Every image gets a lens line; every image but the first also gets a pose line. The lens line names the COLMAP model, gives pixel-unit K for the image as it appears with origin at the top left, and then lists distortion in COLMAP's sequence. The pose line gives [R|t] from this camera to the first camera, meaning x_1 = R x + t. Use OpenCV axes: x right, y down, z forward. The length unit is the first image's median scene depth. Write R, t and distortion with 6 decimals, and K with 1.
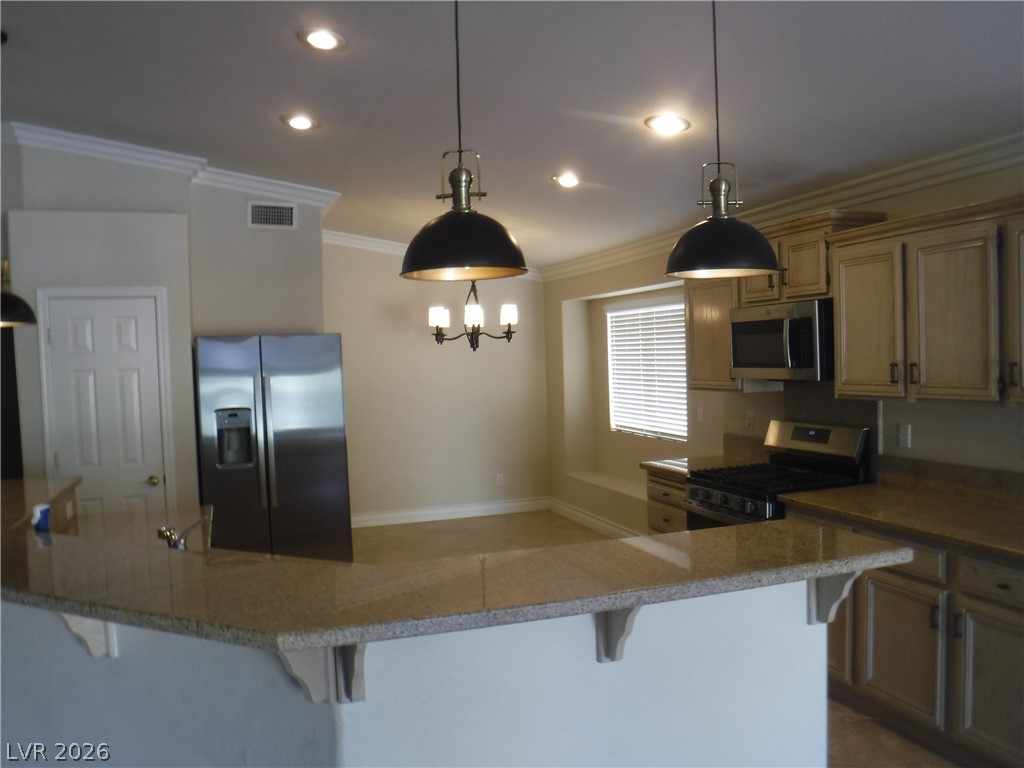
lens RADIAL K [[851.5, 0, 512.5], [0, 851.5, 387.1], [0, 0, 1]] dist [-0.045422, -0.006979]
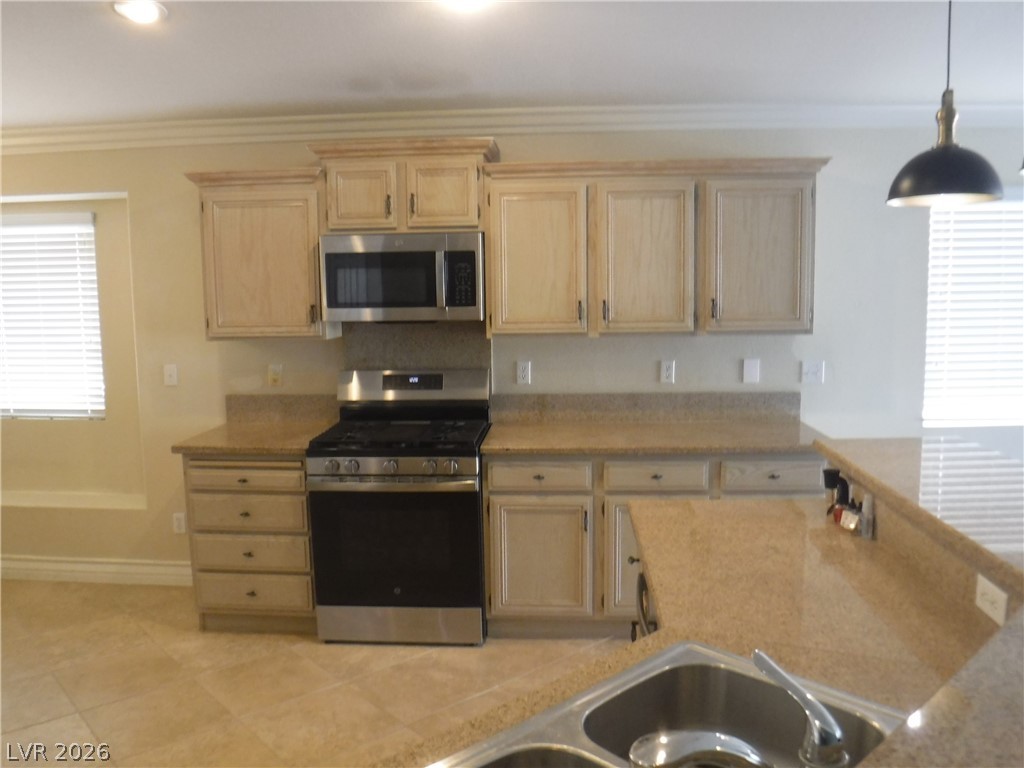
lens RADIAL K [[851.5, 0, 512.4], [0, 851.5, 389.4], [0, 0, 1]] dist [-0.045422, -0.006979]
pose [[0.391918, -0.073286, 0.917076, -0.479299], [0.034064, 0.997295, 0.065139, 0.008966], [-0.919369, 0.005710, 0.393354, 0.580129]]
